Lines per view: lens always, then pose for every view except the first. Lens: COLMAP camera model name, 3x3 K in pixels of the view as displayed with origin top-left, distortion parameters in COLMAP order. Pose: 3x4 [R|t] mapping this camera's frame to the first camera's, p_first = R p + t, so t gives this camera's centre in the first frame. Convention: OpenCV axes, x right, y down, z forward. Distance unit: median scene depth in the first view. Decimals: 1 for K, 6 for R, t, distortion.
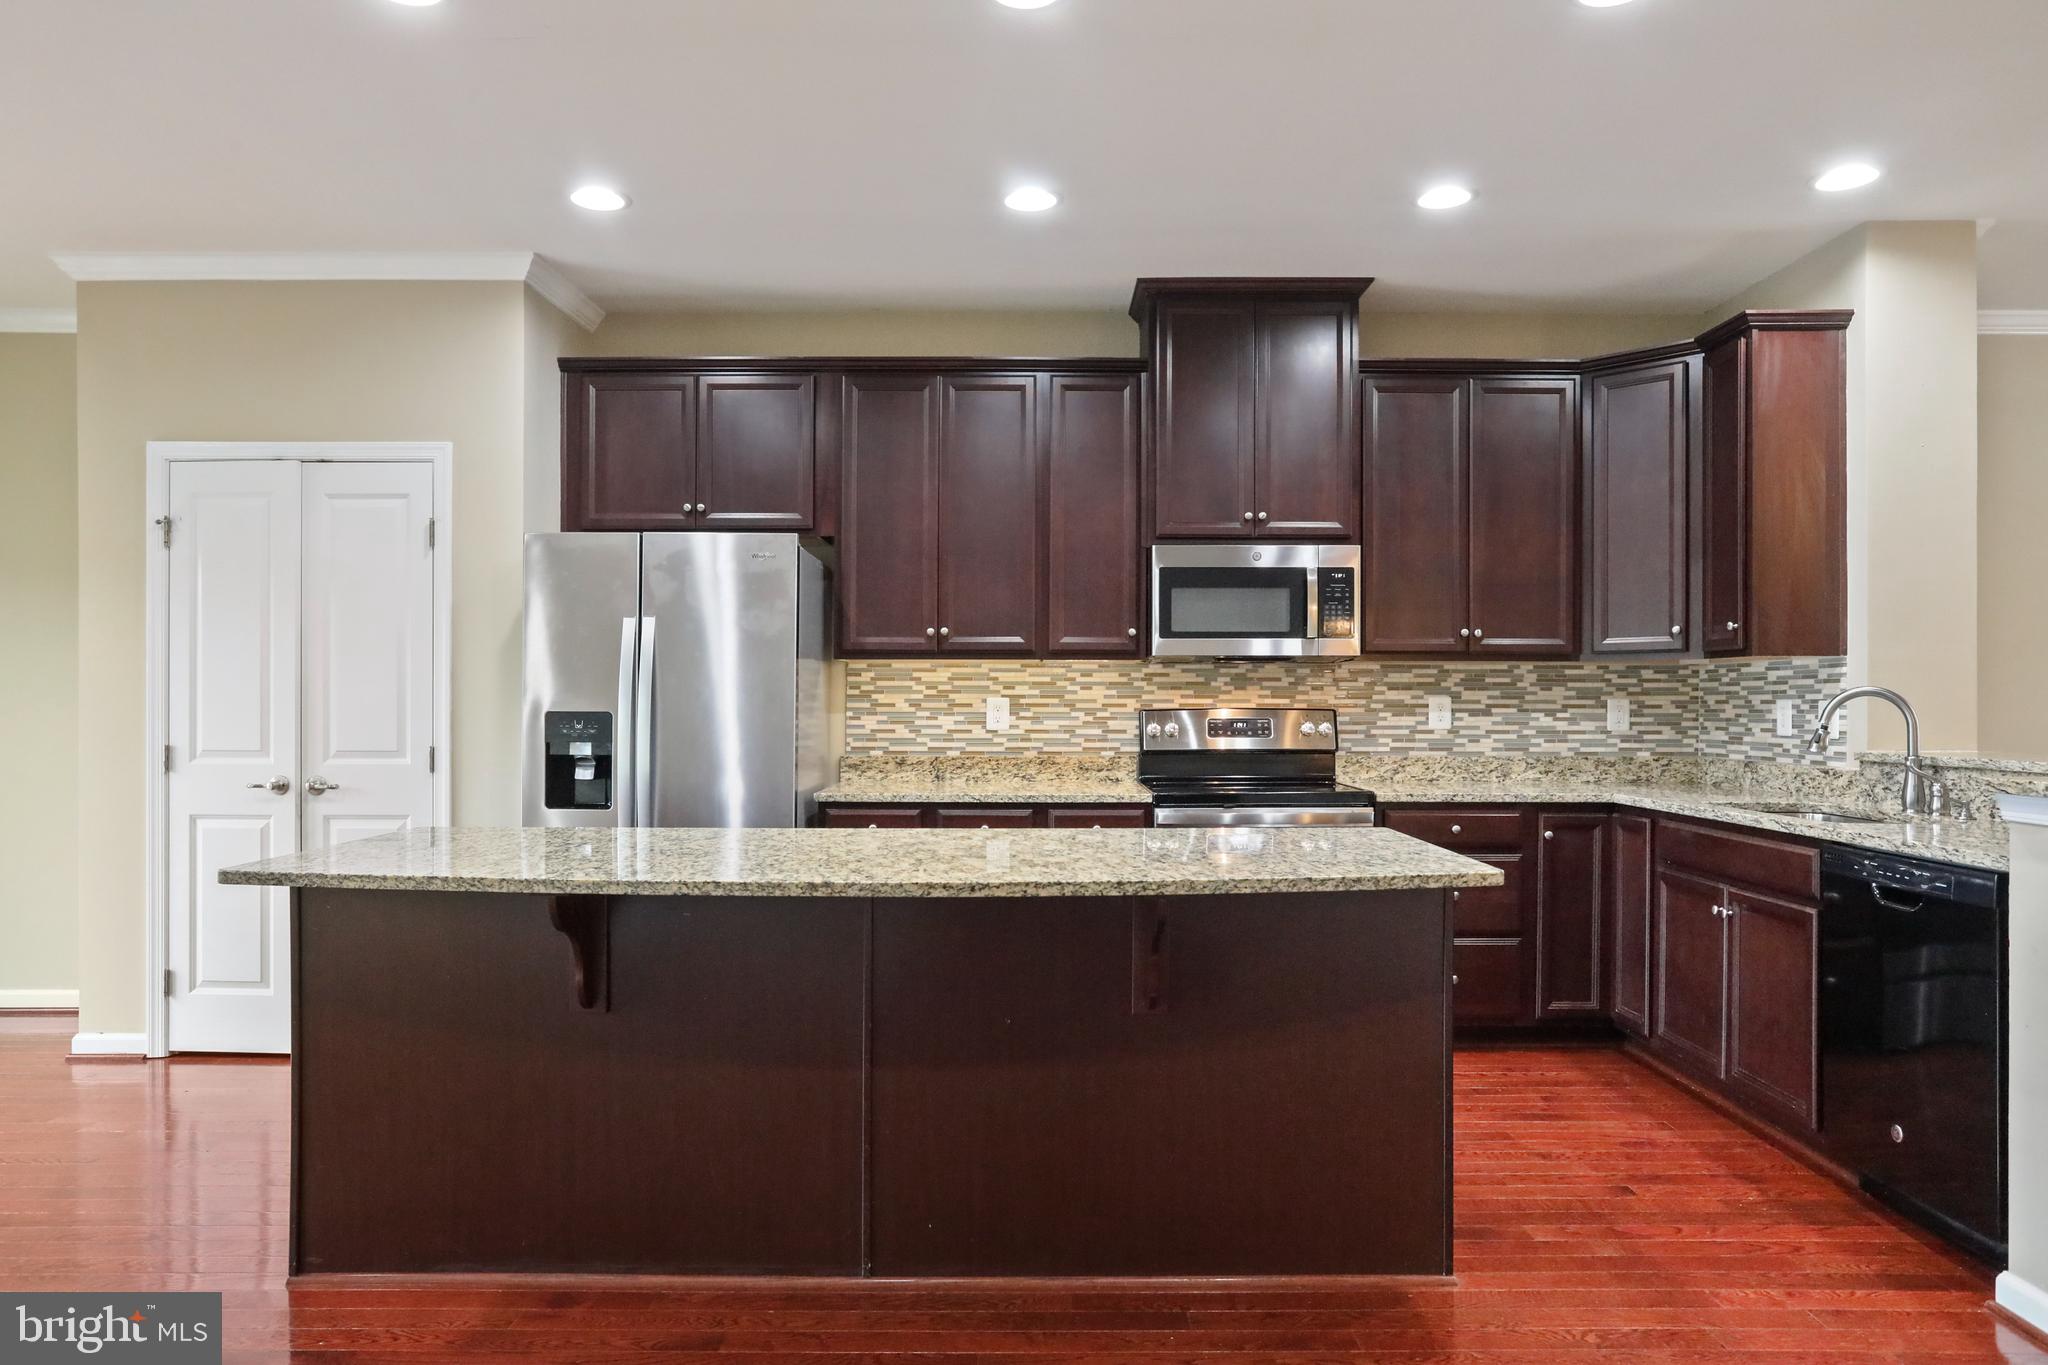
lens RADIAL K [[1310.2, 0, 1021.9], [0, 1310.2, 704.1], [0, 0, 1]] dist [-0.049862, 0.055852]
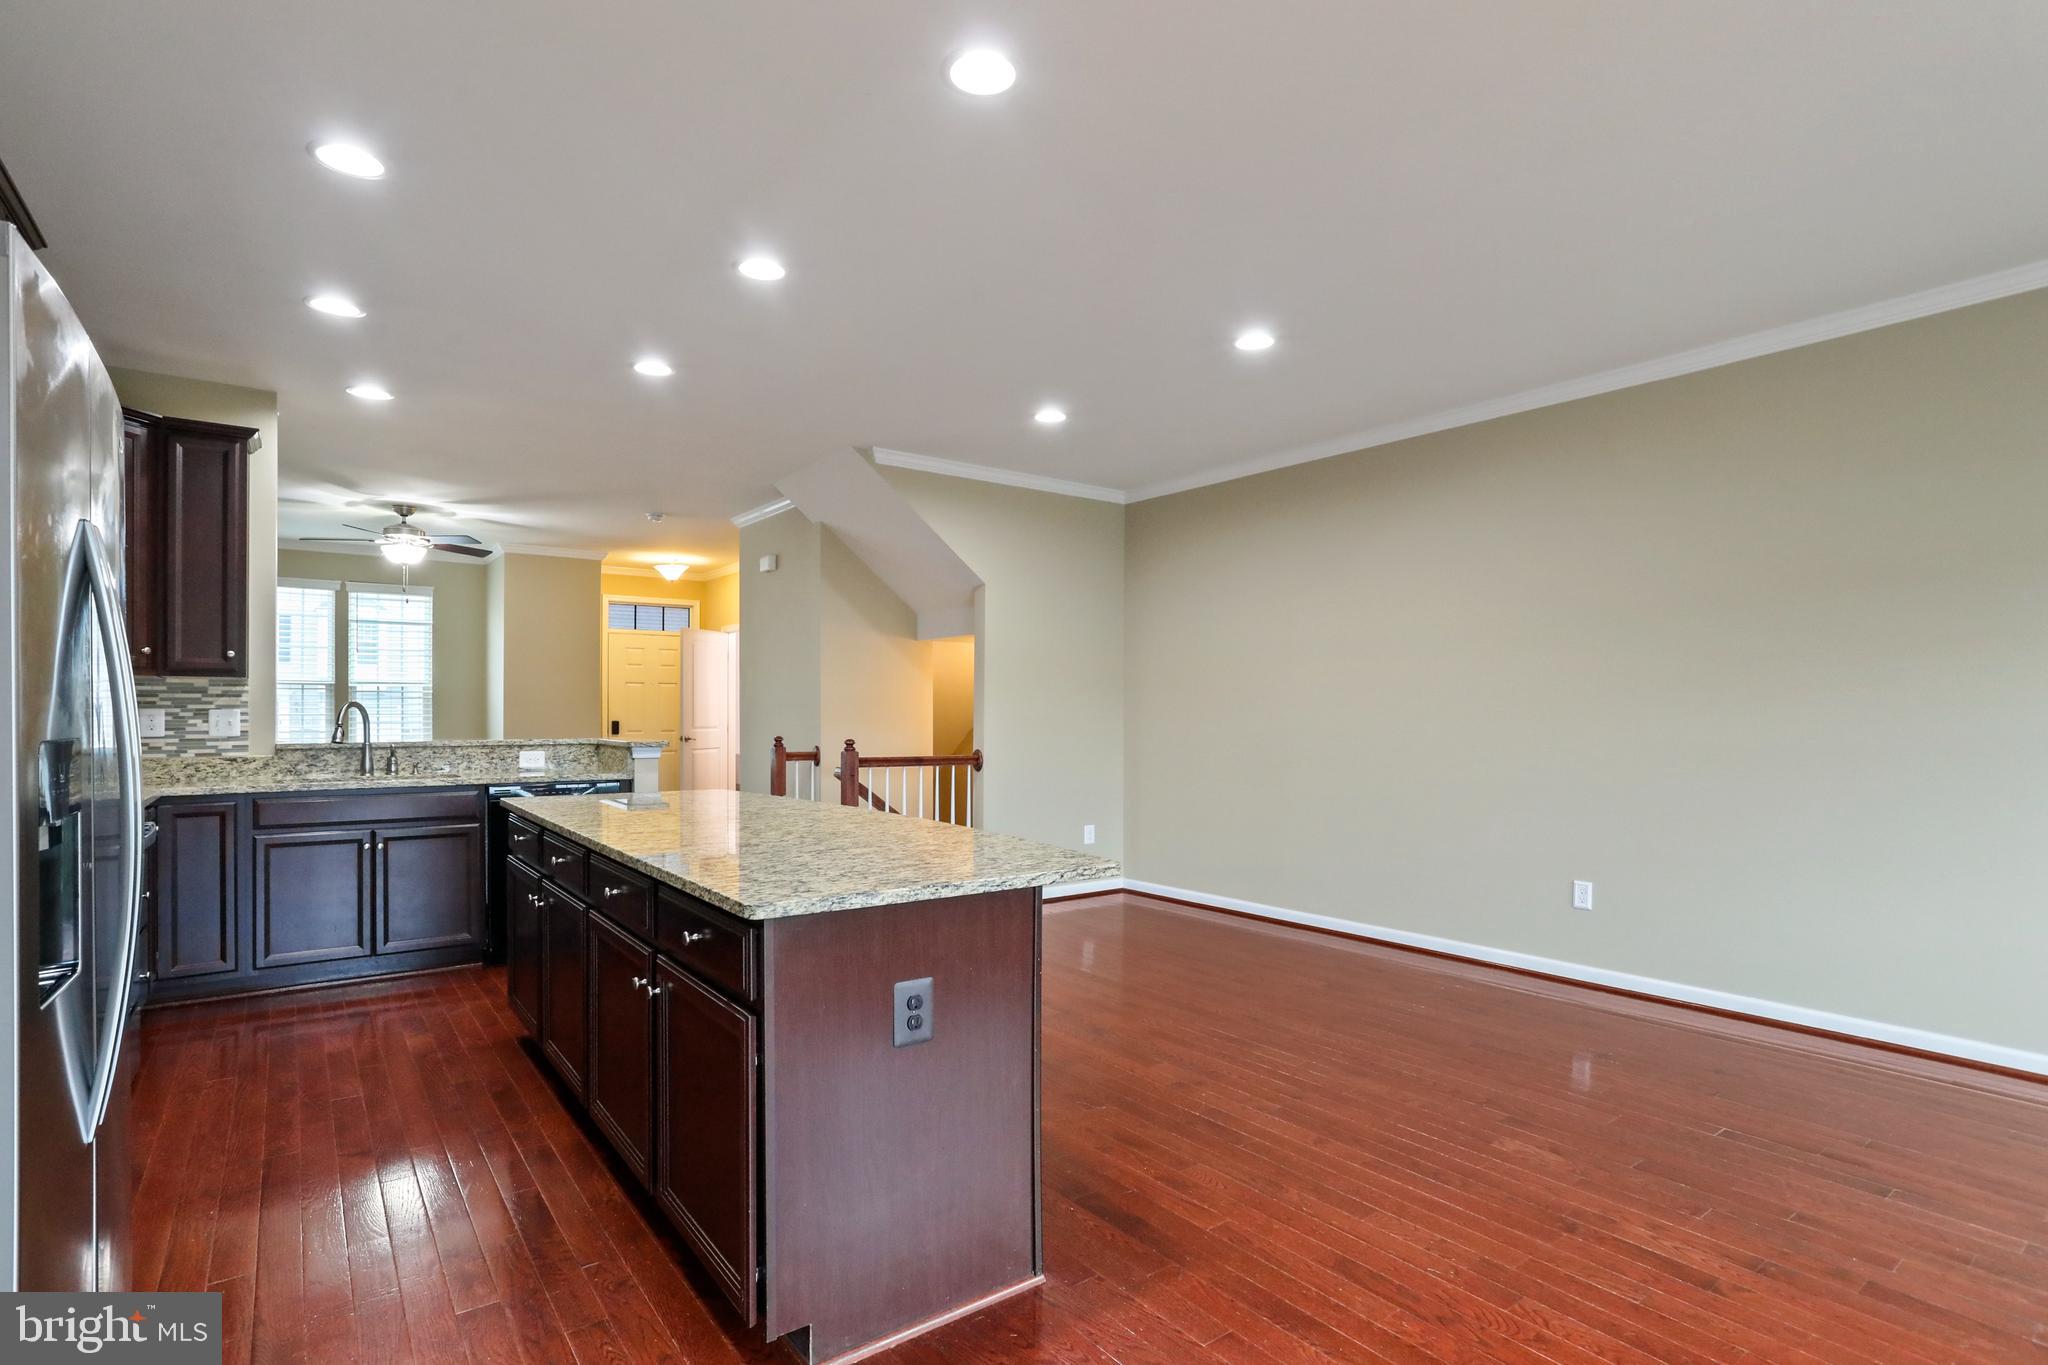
lens RADIAL K [[1012.3, 0, 1029.0], [0, 1012.3, 713.3], [0, 0, 1]] dist [-0.034978, 0.015835]
pose [[-0.601561, -0.003872, 0.798818, -0.683965], [0.000003, 0.999988, 0.004850, -0.003448], [-0.798827, 0.002920, -0.601554, 0.848834]]
